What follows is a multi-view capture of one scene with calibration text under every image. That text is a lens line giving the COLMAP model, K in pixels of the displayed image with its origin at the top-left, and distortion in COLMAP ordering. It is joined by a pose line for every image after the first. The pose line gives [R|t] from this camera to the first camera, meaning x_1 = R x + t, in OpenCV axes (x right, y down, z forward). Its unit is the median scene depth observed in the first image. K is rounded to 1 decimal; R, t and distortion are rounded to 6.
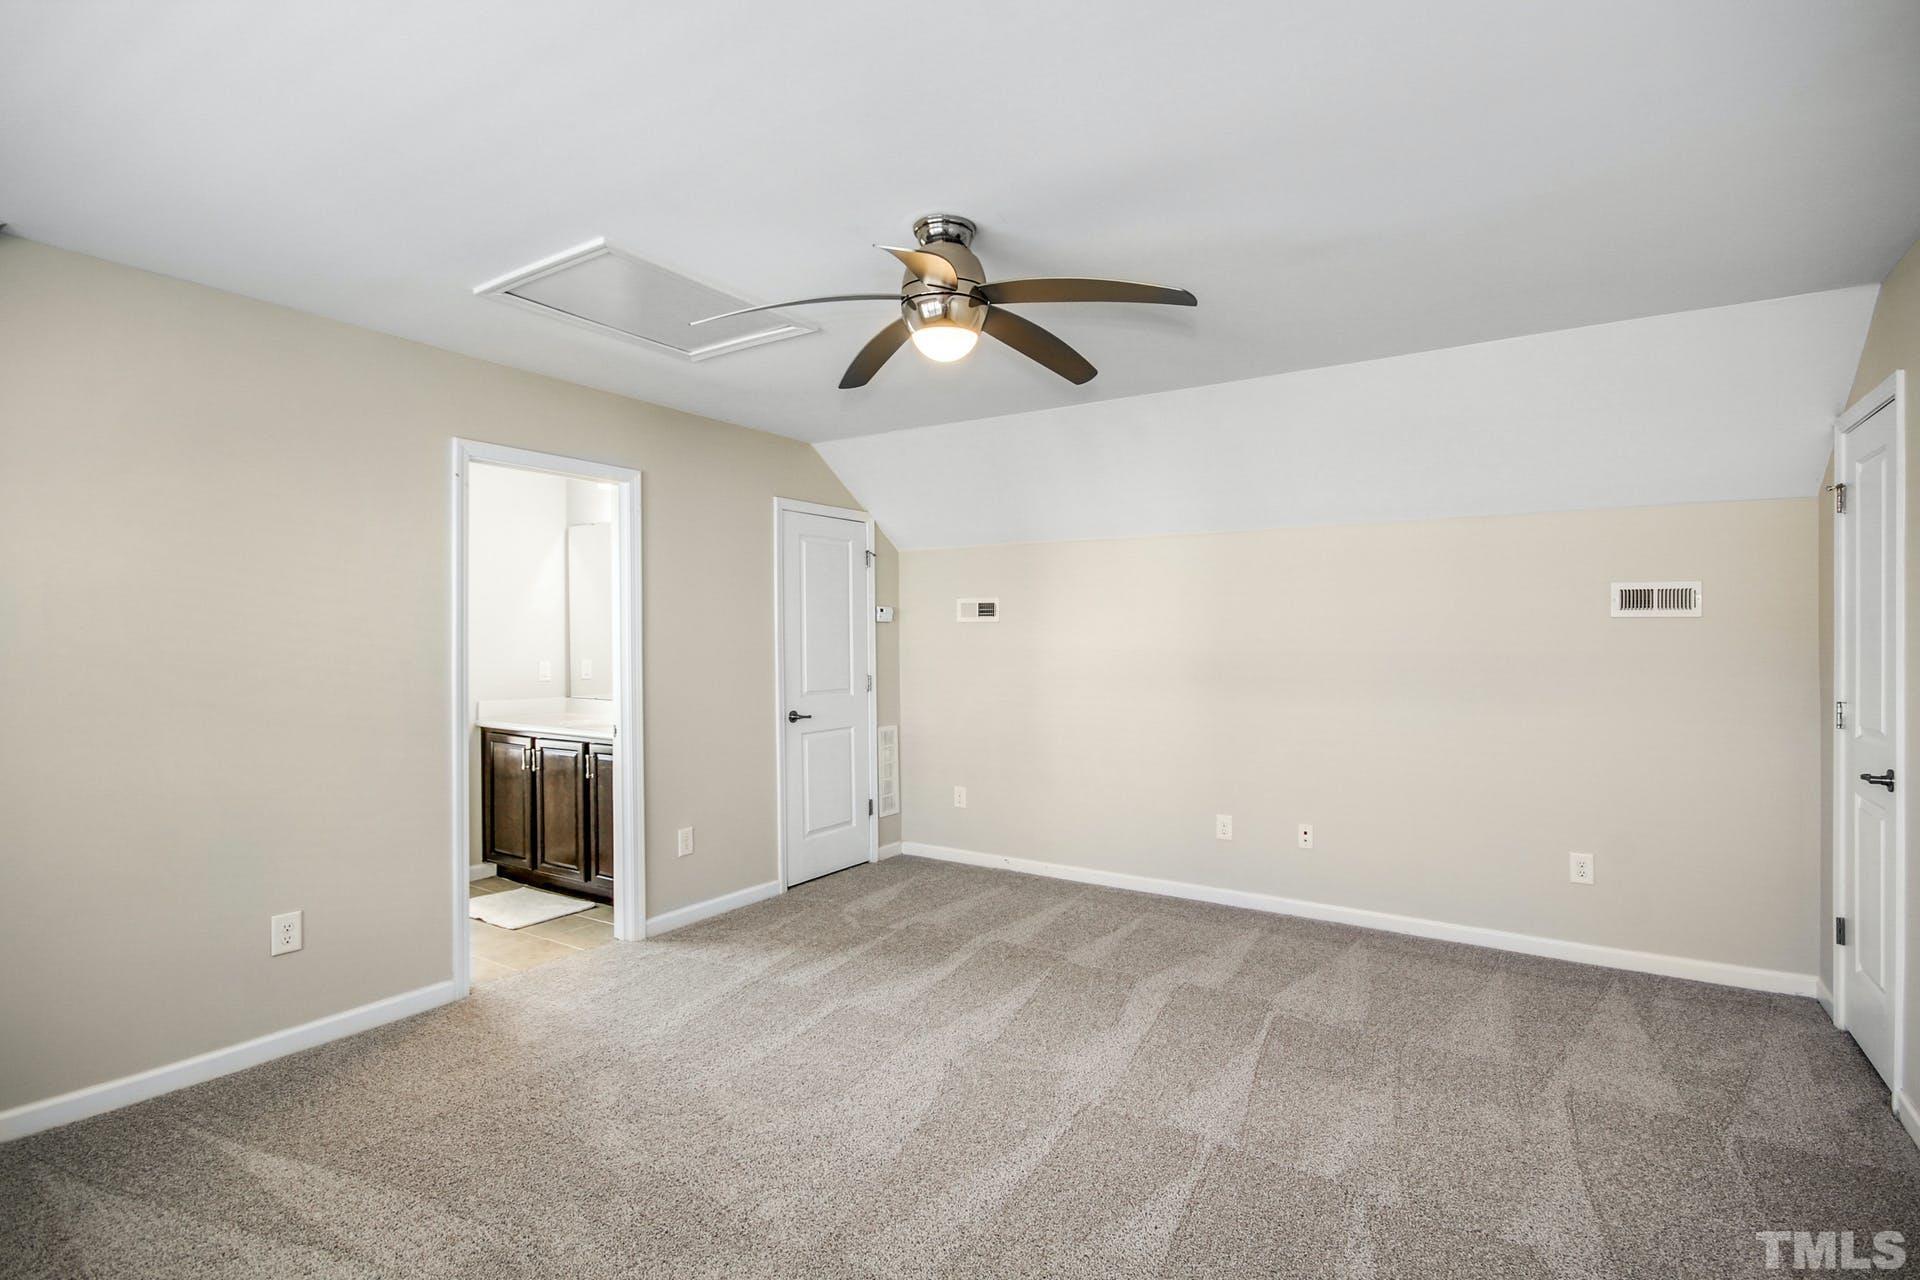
lens RADIAL K [[923.4, 0, 973.2], [0, 923.4, 642.1], [0, 0, 1]] dist [-0.005359, -0.001261]
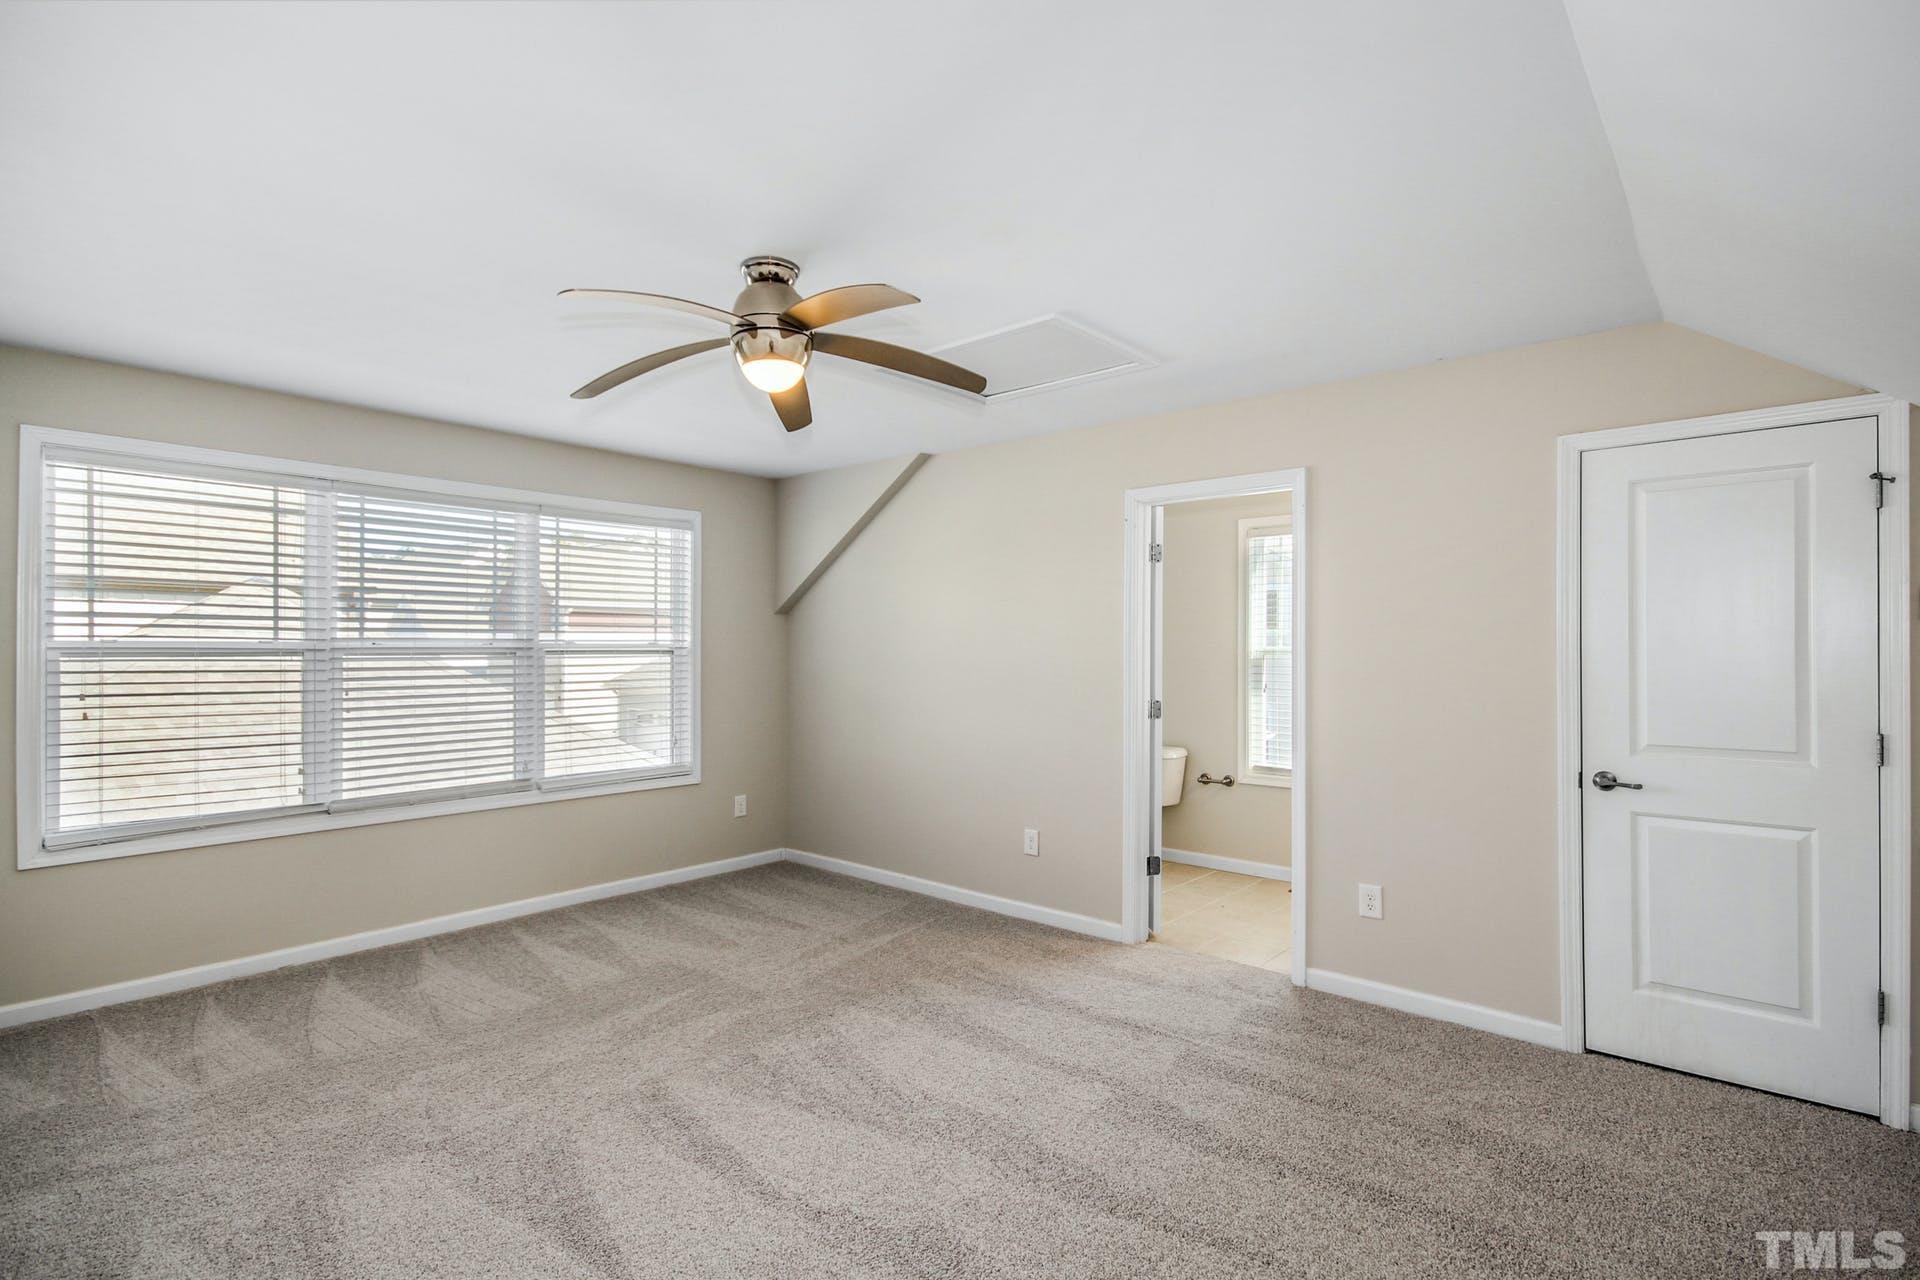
lens RADIAL K [[923.4, 0, 971.5], [0, 923.4, 637.0], [0, 0, 1]] dist [-0.005359, -0.001261]
pose [[-0.137435, -0.000120, -0.990511, 0.475197], [0.000747, 1.000000, -0.000224, -0.016461], [0.990510, -0.000771, -0.137435, 0.662219]]
